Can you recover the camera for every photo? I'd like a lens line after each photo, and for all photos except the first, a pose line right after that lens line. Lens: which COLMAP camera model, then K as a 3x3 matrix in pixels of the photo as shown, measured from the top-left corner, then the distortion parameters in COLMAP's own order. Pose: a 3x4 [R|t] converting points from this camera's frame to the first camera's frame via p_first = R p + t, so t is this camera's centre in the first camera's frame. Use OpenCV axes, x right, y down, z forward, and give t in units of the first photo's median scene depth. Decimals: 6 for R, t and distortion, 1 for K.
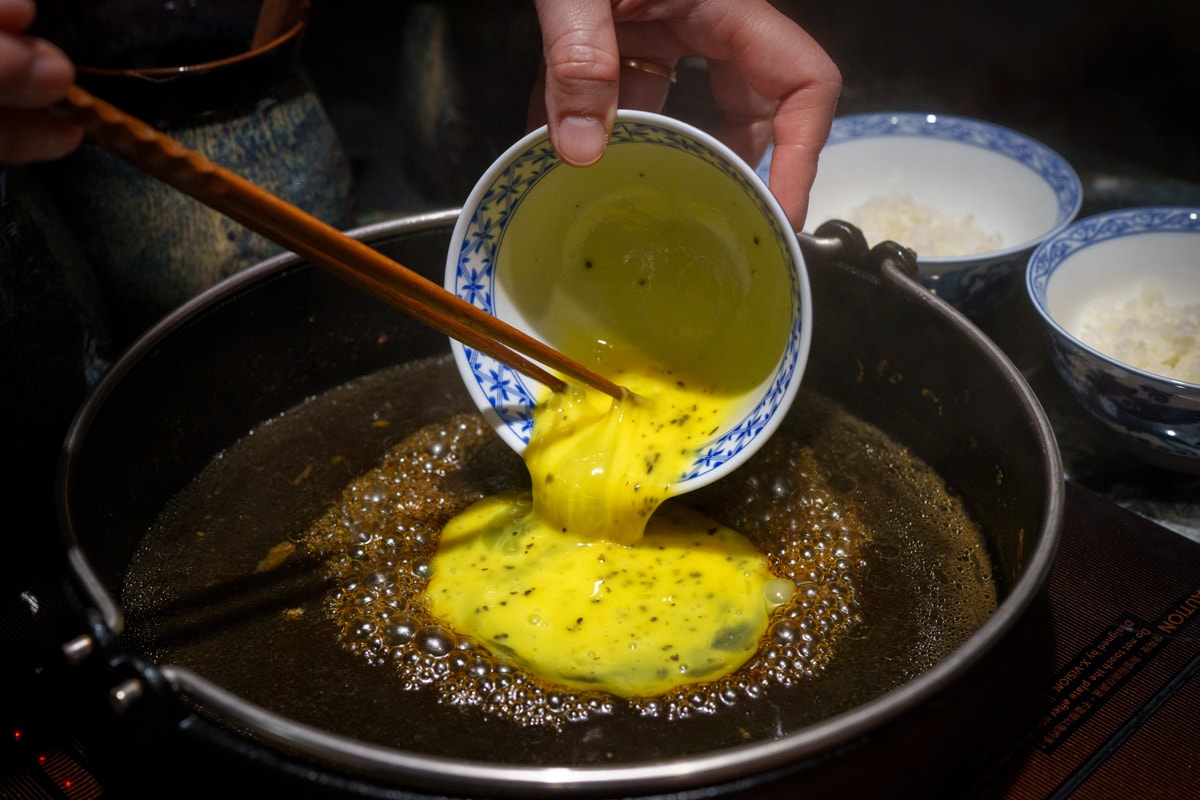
lens RADIAL K [[1815.2, 0, 600.0], [0, 1815.2, 400.0], [0, 0, 1]] dist [-0.009996, 0.019596]
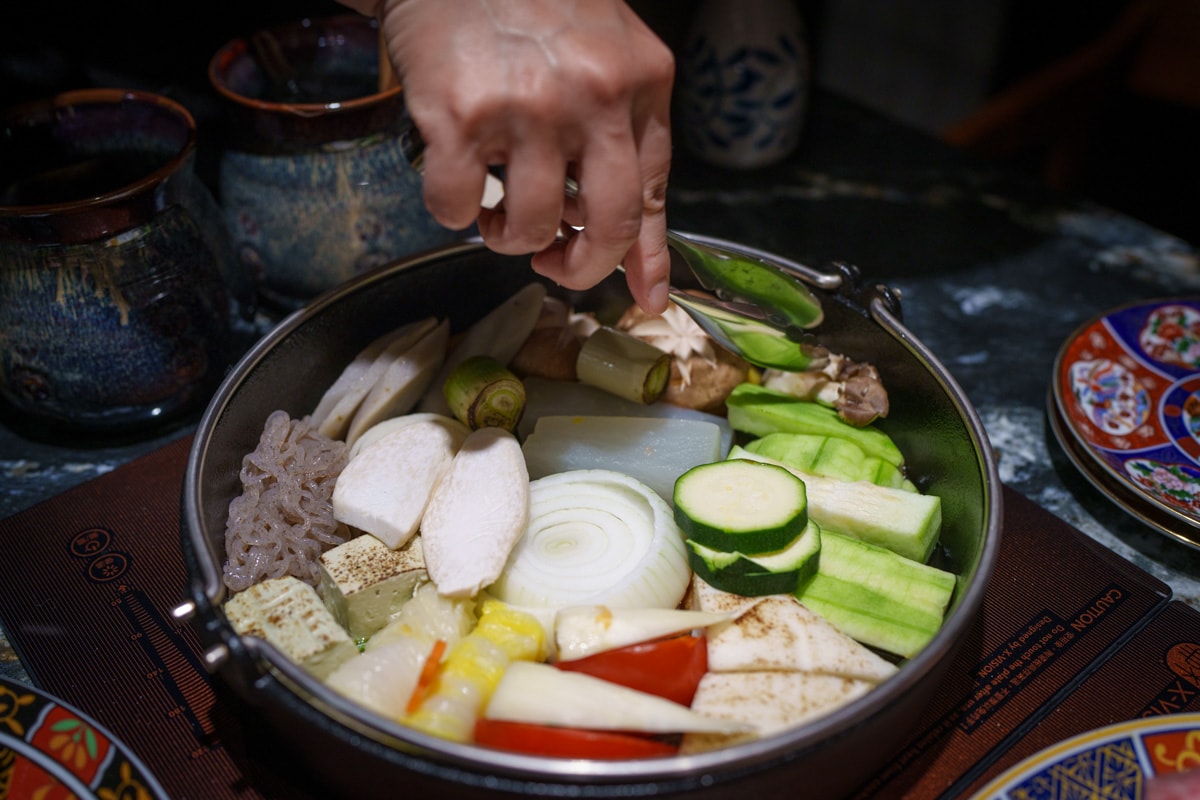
lens RADIAL K [[1255.3, 0, 600.0], [0, 1255.3, 400.0], [0, 0, 1]] dist [0.006986, -0.005883]
pose [[0.995285, 0.069485, -0.067671, 0.037143], [-0.062277, 0.992692, 0.103363, -0.093649], [0.074359, -0.098662, 0.992339, 0.145966]]
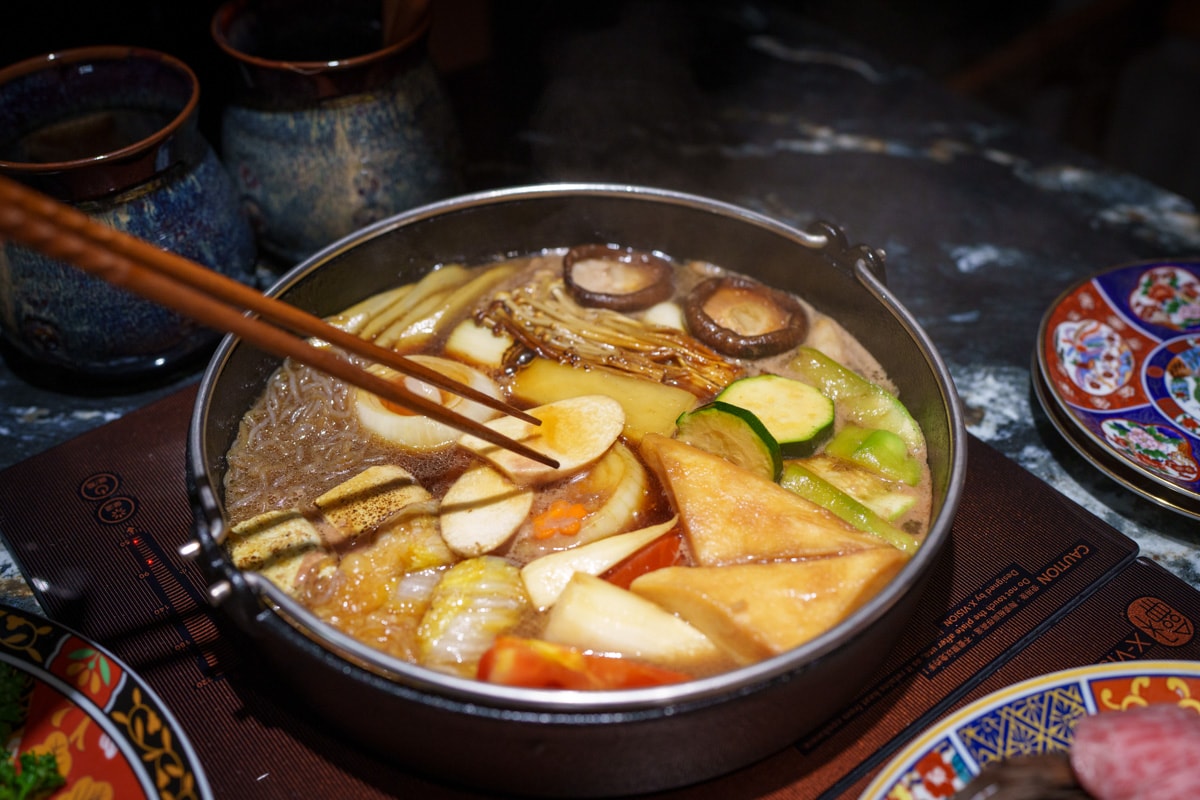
lens RADIAL K [[1357.8, 0, 585.1], [0, 1357.8, 396.8], [0, 0, 1]] dist [-0.010118, 0.022412]
pose [[0.992081, 0.083362, -0.093949, 0.071586], [-0.069611, 0.987534, 0.141177, -0.112271], [0.104546, -0.133519, 0.985516, 0.045564]]
